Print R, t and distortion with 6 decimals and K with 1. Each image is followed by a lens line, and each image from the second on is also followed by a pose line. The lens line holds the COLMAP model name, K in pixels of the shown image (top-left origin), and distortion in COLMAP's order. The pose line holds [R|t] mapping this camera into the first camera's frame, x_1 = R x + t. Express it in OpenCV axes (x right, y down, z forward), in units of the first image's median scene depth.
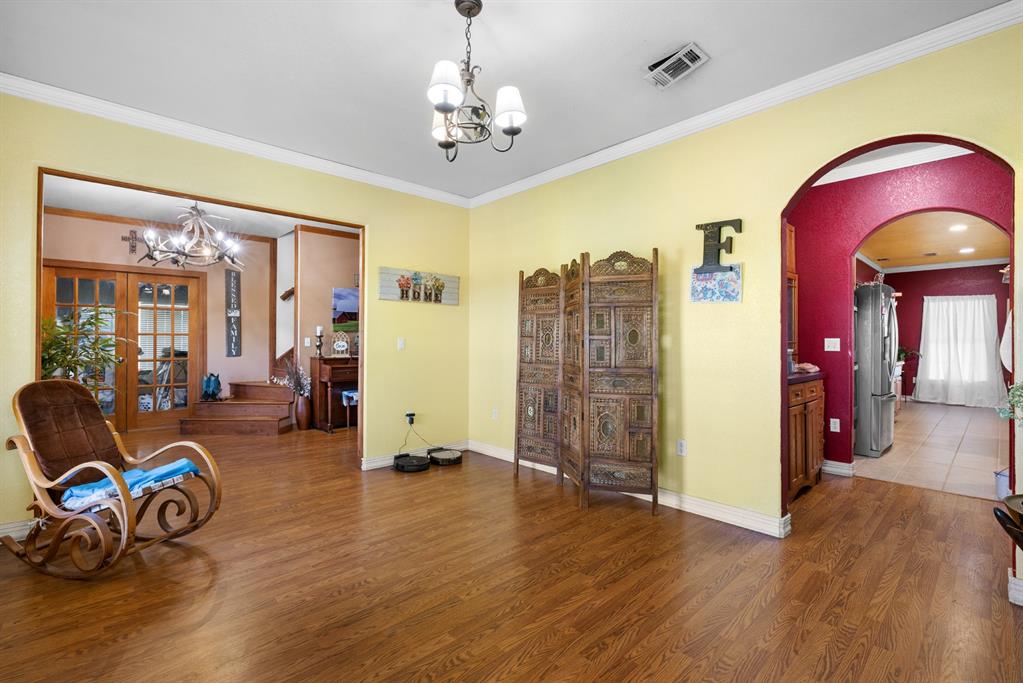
lens RADIAL K [[465.6, 0, 511.5], [0, 465.6, 338.3], [0, 0, 1]] dist [0.000953, 0.000133]
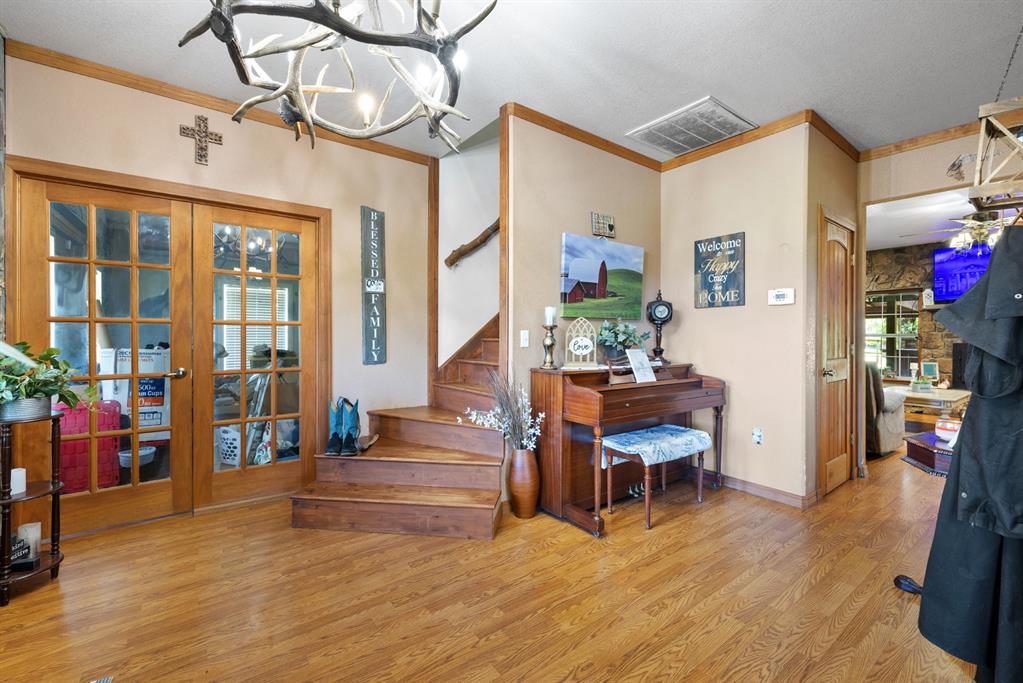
lens RADIAL K [[438.6, 0, 514.0], [0, 438.6, 339.8], [0, 0, 1]] dist [0.001892, -0.000396]
pose [[0.994647, 0.003661, -0.103271, -0.390286], [-0.002333, 0.999913, 0.012981, 0.003157], [0.103309, -0.012671, 0.994569, 0.512654]]
